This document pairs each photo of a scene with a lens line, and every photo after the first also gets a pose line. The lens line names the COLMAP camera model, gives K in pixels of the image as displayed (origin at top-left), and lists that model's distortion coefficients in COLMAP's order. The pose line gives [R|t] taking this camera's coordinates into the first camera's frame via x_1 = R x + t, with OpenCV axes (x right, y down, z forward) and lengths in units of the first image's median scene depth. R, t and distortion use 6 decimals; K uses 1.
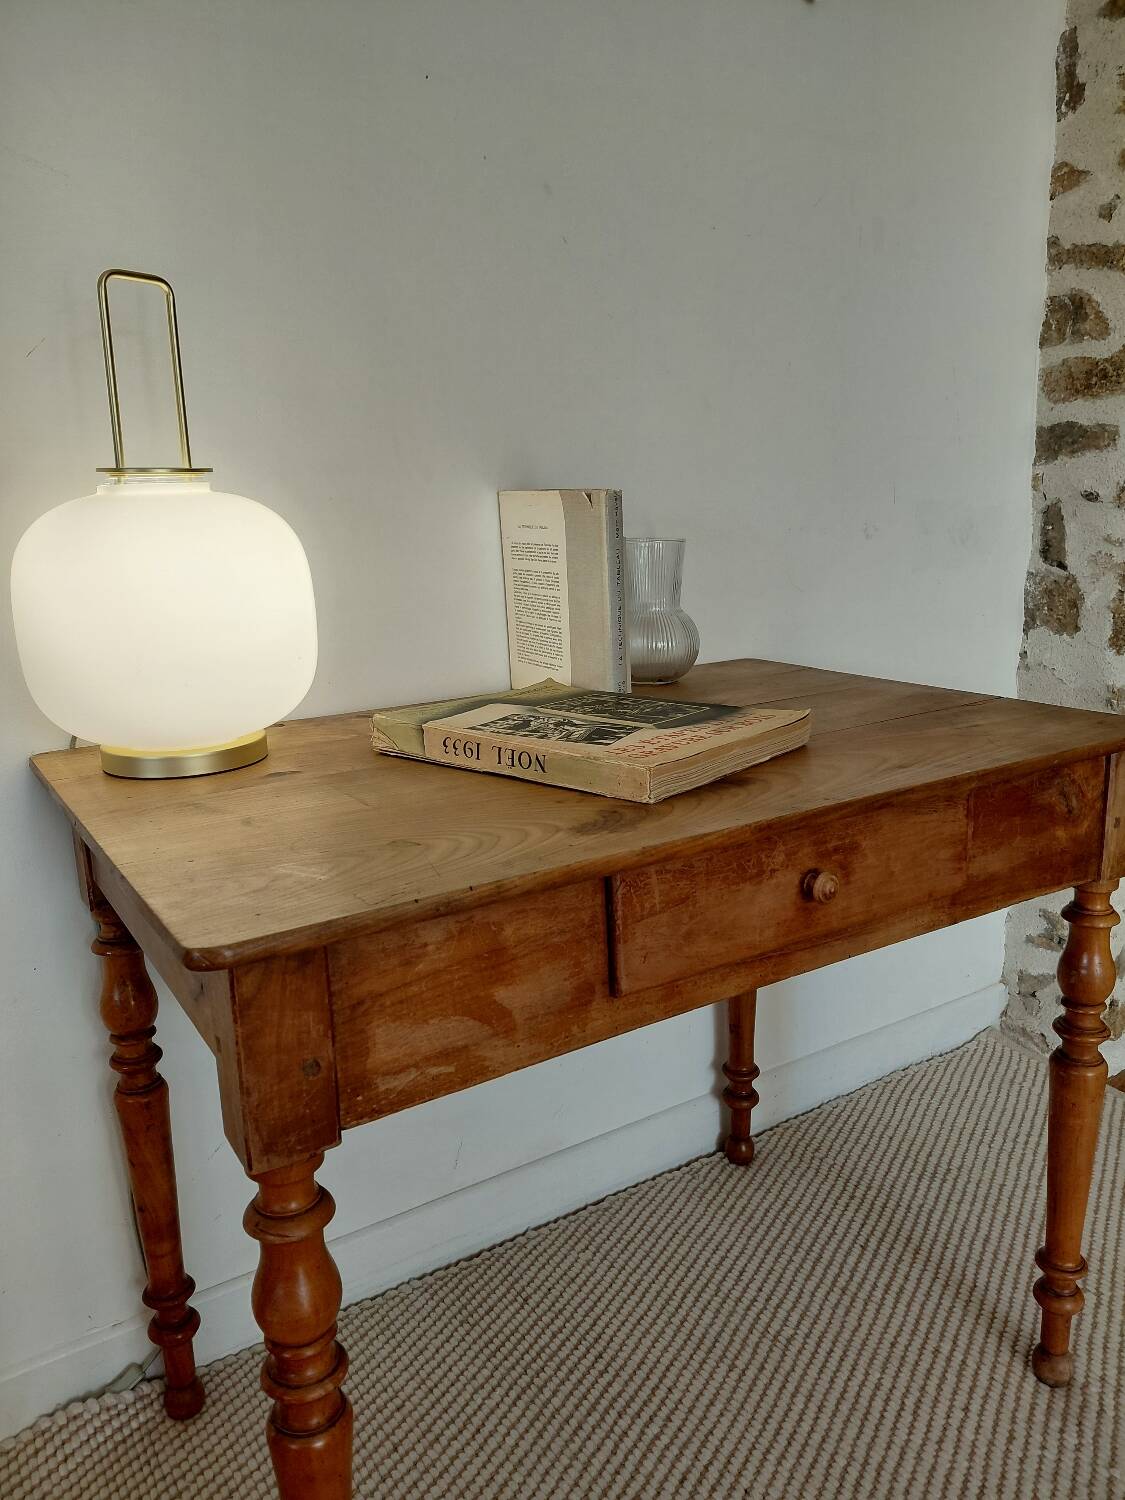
lens RADIAL K [[1095.6, 0, 561.9], [0, 1095.6, 745.3], [0, 0, 1]] dist [-0.007937, -0.014204]
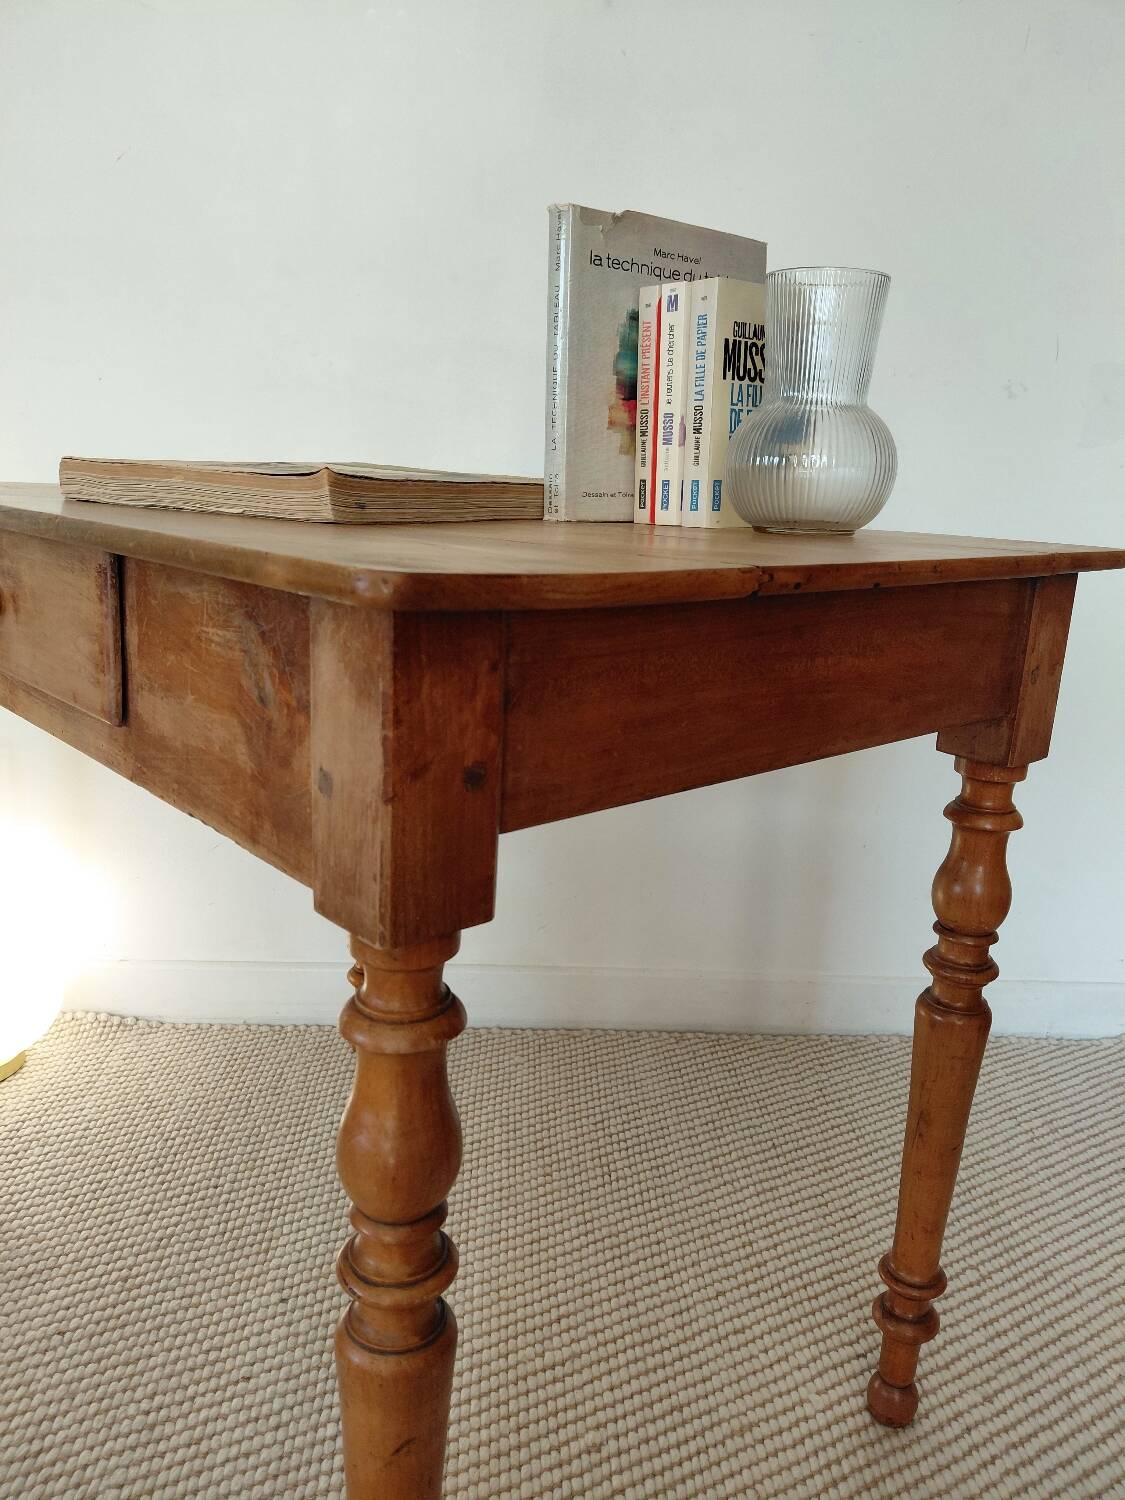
lens RADIAL K [[1095.6, 0, 561.9], [0, 1095.6, 745.3], [0, 0, 1]] dist [-0.007937, -0.014204]
pose [[0.867817, 0.182782, -0.462044, 0.614041], [-0.174356, 0.982773, 0.061303, 0.131582], [0.465289, 0.027361, 0.884736, 0.118155]]
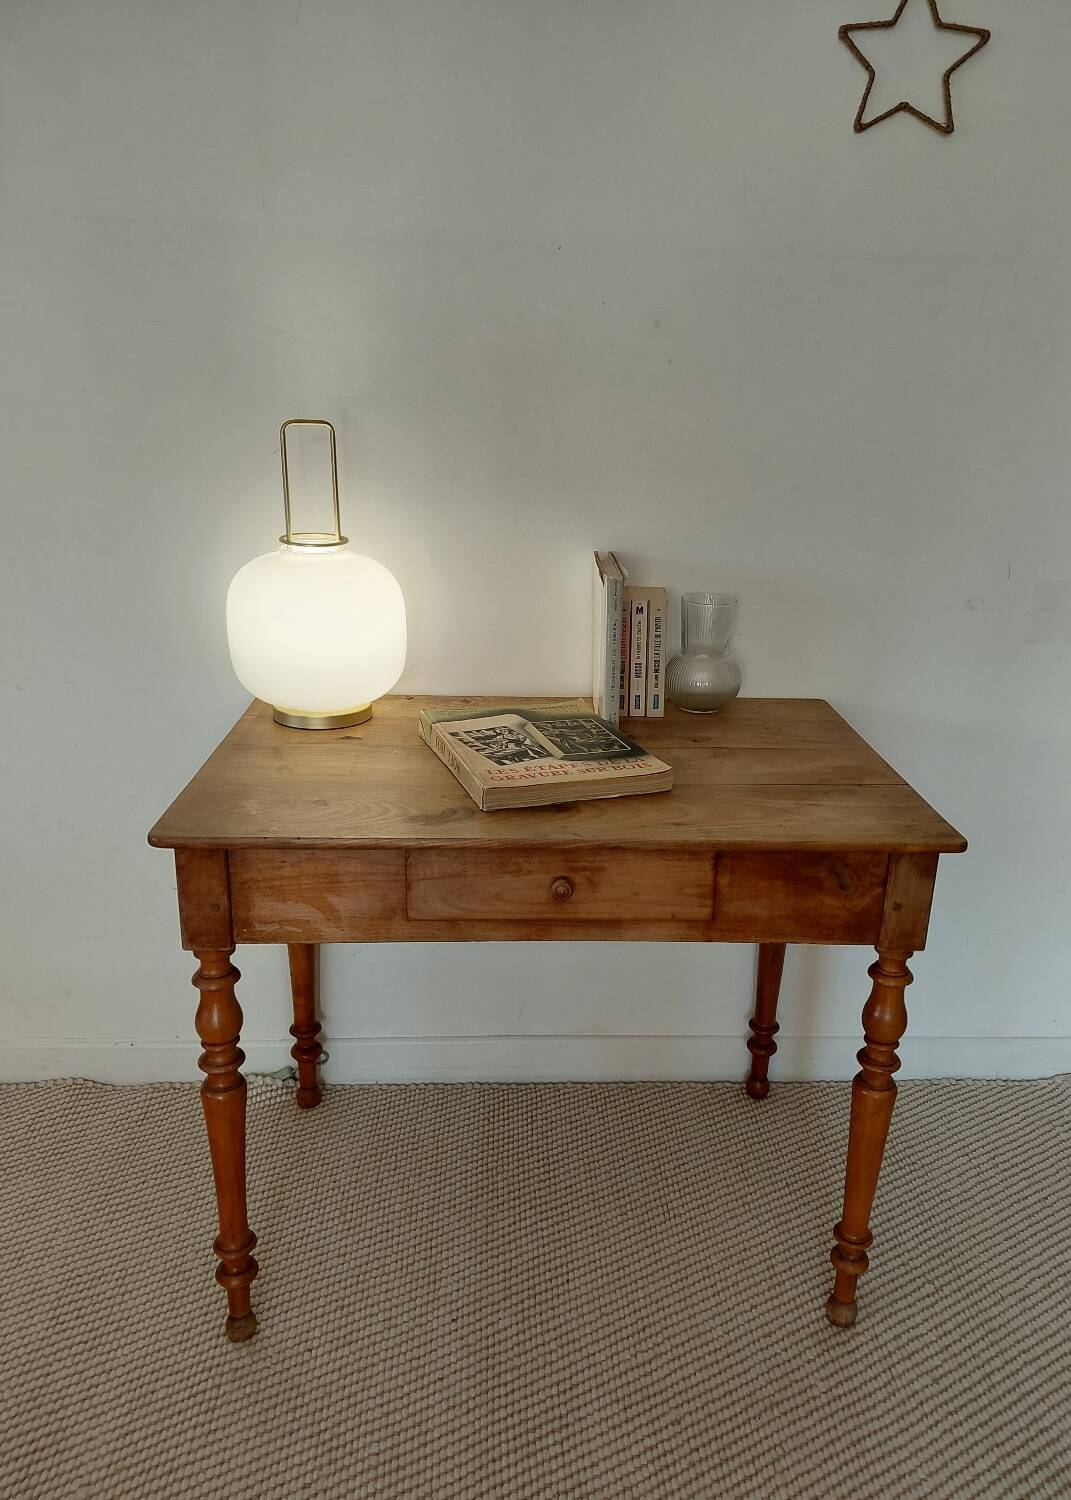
lens RADIAL K [[1089.0, 0, 559.7], [0, 1089.0, 750.1], [0, 0, 1]] dist [0.005683, -0.023898]
pose [[0.872311, 0.202501, -0.445047, 0.636118], [-0.155763, 0.977874, 0.139641, -0.199492], [0.463477, -0.052489, 0.884553, -0.245866]]
